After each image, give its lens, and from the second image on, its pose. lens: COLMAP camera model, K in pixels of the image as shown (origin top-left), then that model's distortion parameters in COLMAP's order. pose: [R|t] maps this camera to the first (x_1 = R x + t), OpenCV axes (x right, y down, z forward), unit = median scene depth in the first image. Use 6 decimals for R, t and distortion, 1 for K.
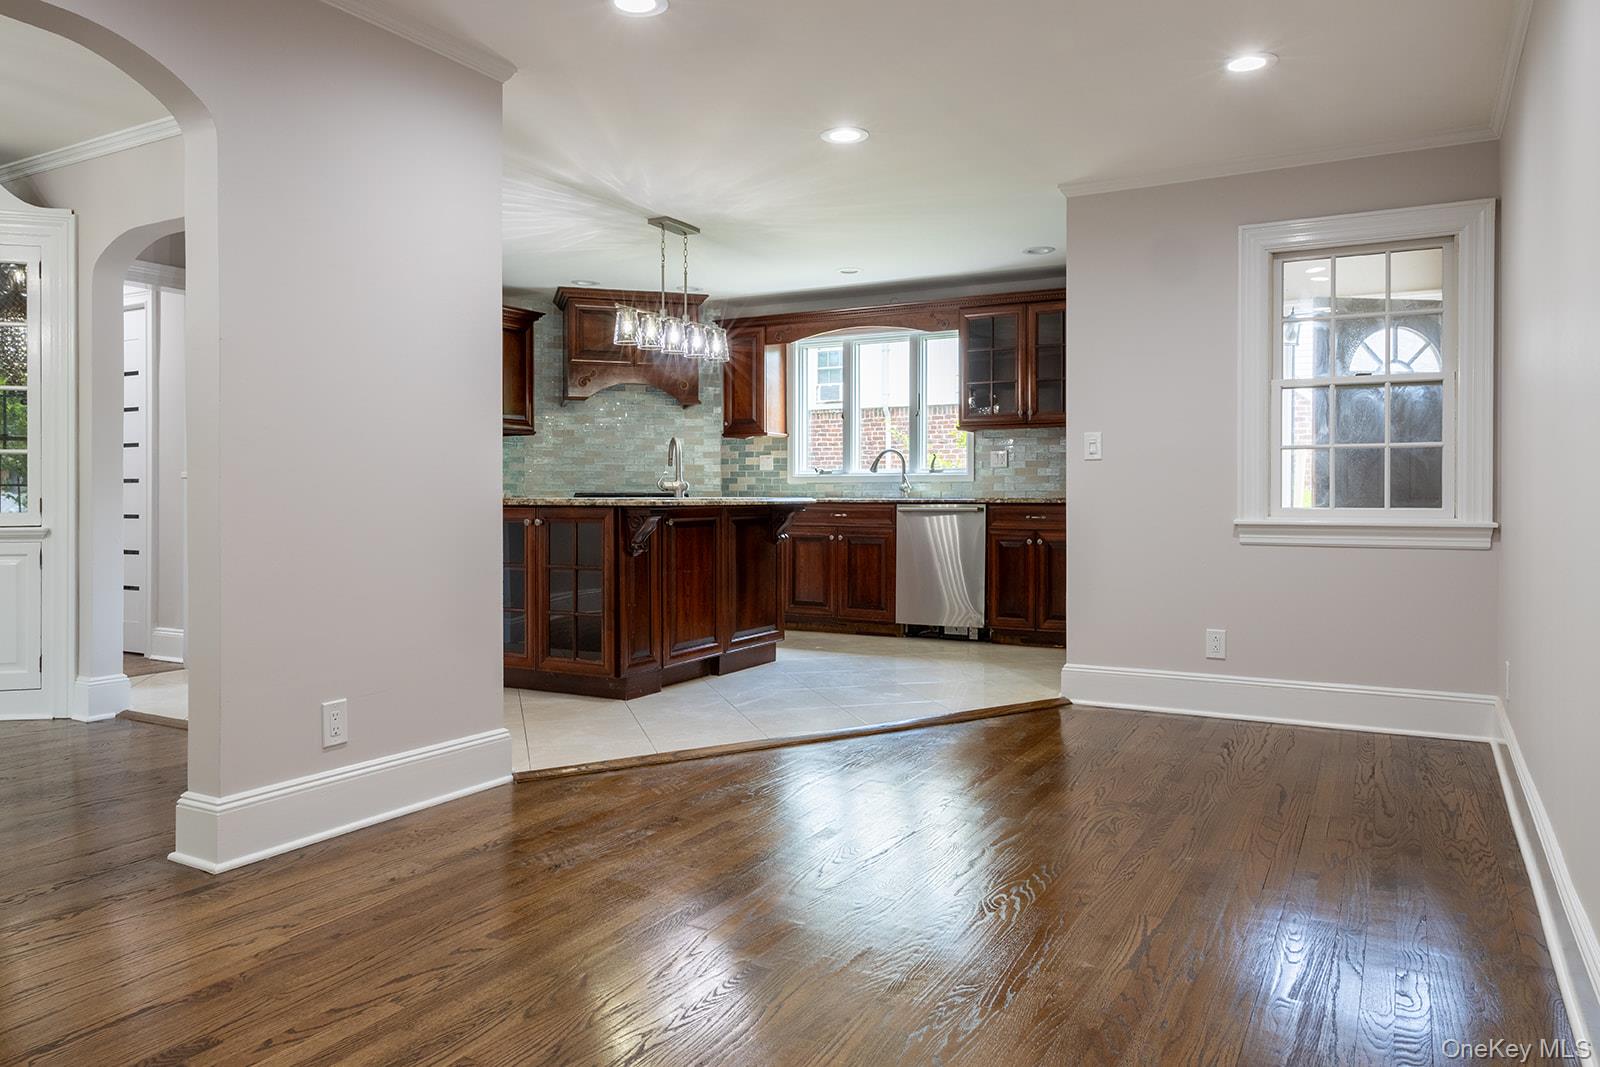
lens RADIAL K [[1101.5, 0, 800.0], [0, 1101.5, 533.5], [0, 0, 1]] dist [0.004633, 0.000404]
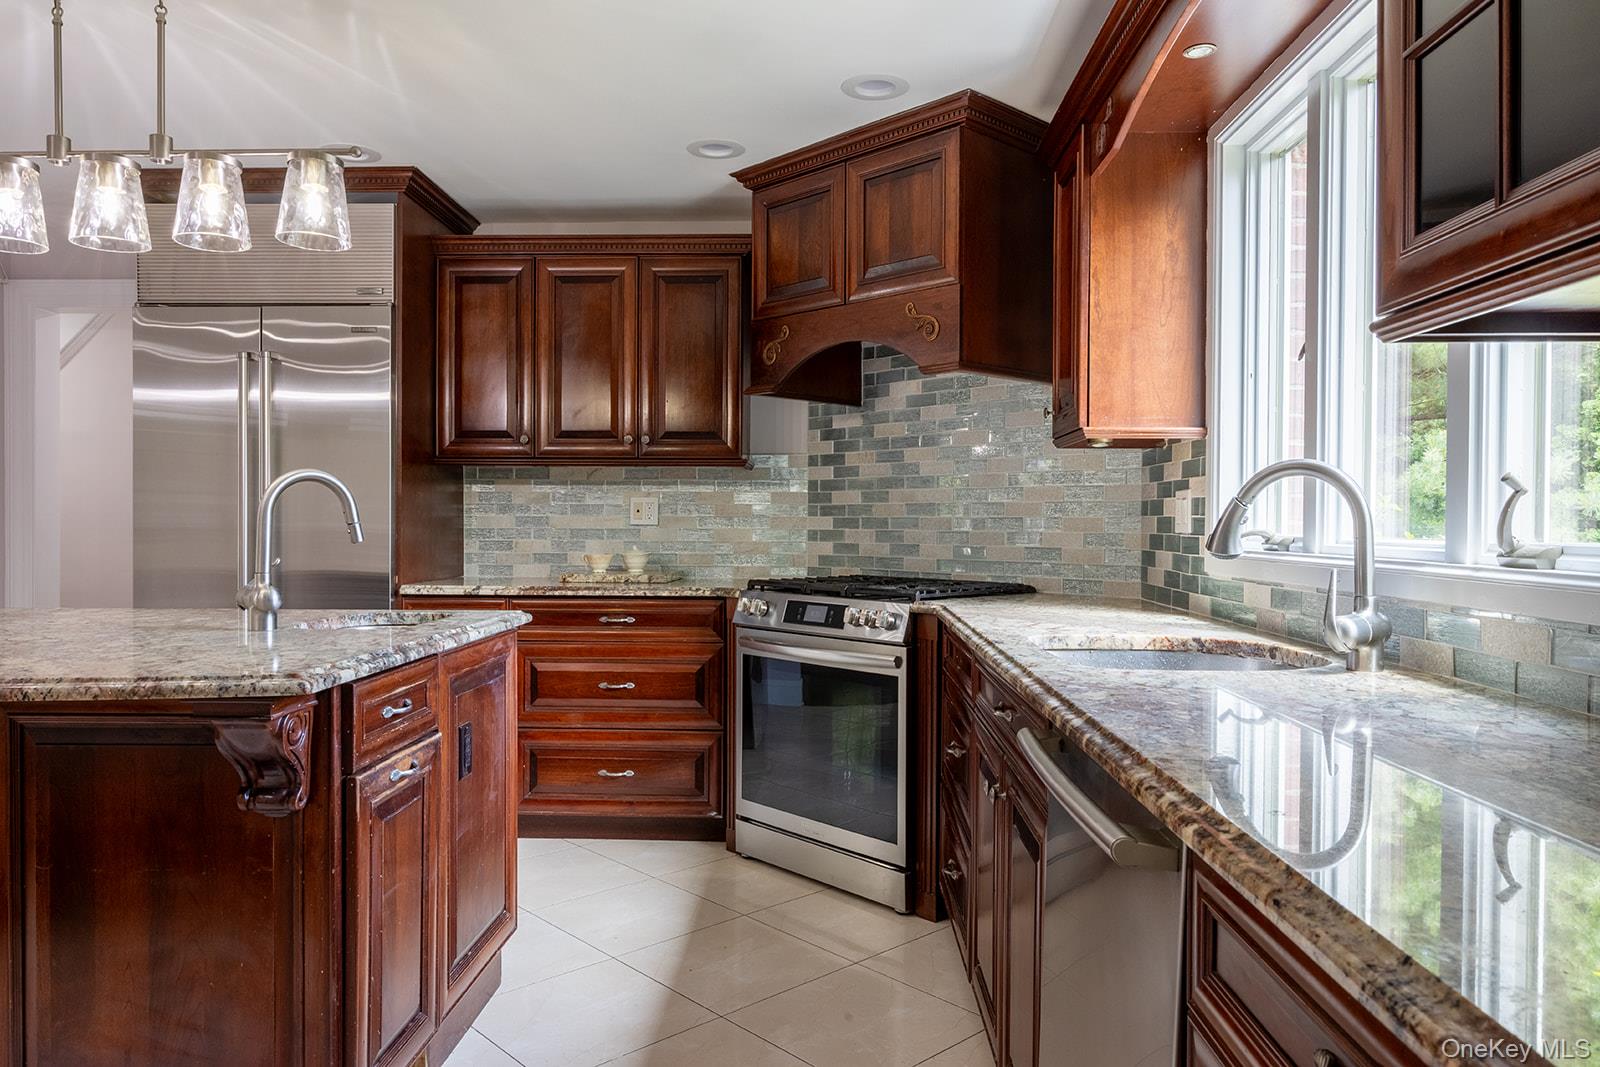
lens RADIAL K [[1101.5, 0, 800.0], [0, 1101.5, 533.5], [0, 0, 1]] dist [0.004633, 0.000404]
pose [[0.464226, 0.010730, -0.885652, 0.240706], [-0.029133, 0.999571, -0.003160, -0.057740], [0.885238, 0.027269, 0.464339, 0.792913]]
